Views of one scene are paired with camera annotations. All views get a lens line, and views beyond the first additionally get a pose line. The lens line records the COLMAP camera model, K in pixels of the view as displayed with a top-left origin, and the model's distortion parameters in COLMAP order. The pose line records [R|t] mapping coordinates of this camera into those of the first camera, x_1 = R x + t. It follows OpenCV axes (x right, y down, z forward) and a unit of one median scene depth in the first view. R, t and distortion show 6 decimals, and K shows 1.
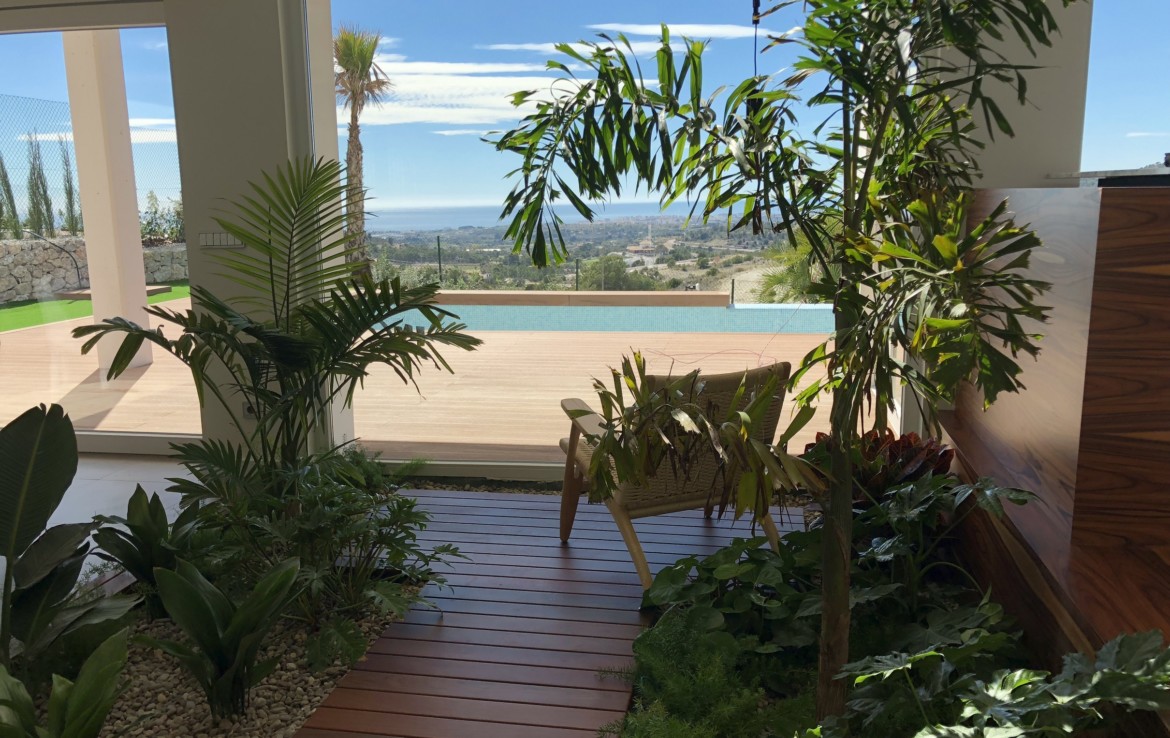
lens RADIAL K [[956.6, 0, 585.0], [0, 956.6, 369.0], [0, 0, 1]] dist [0.065998, 0.000323]
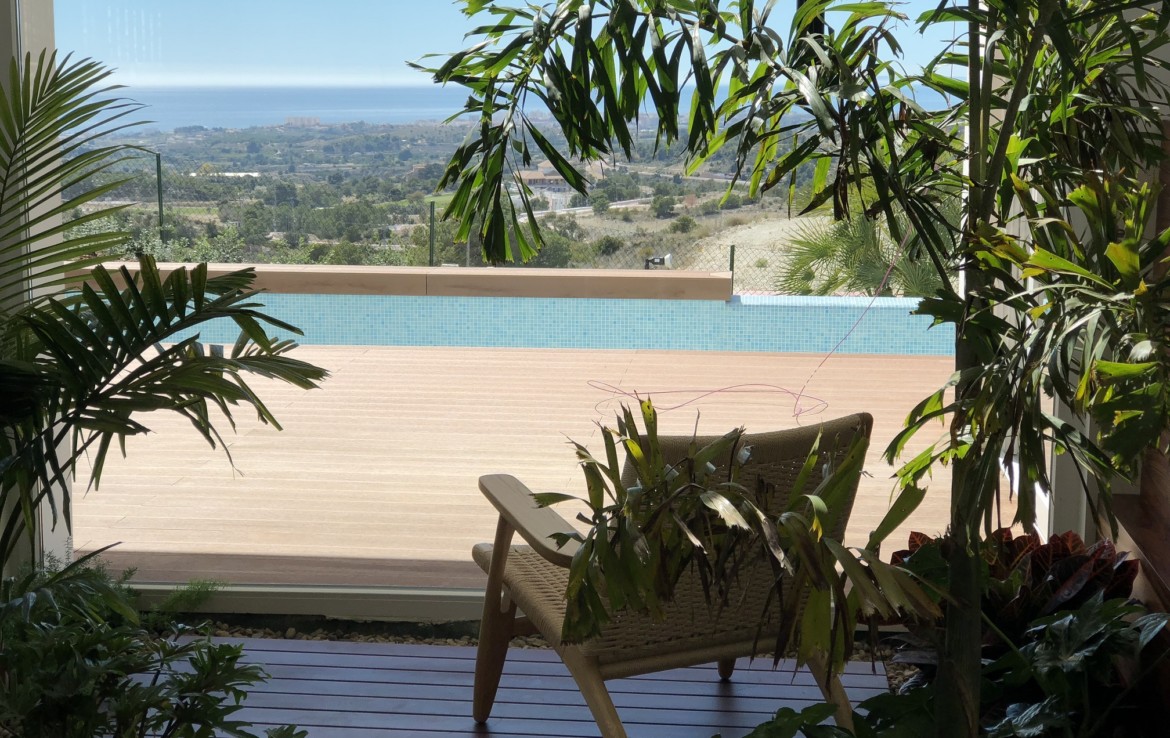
lens RADIAL K [[2344.8, 0, 479.0], [0, 2344.8, 367.9], [0, 0, 1]] dist [-0.213693, 3.048796]
pose [[0.996052, 0.005457, 0.088600, -0.188731], [-0.004224, 0.999892, -0.014099, -0.016554], [-0.088668, 0.013669, 0.995967, -0.508663]]
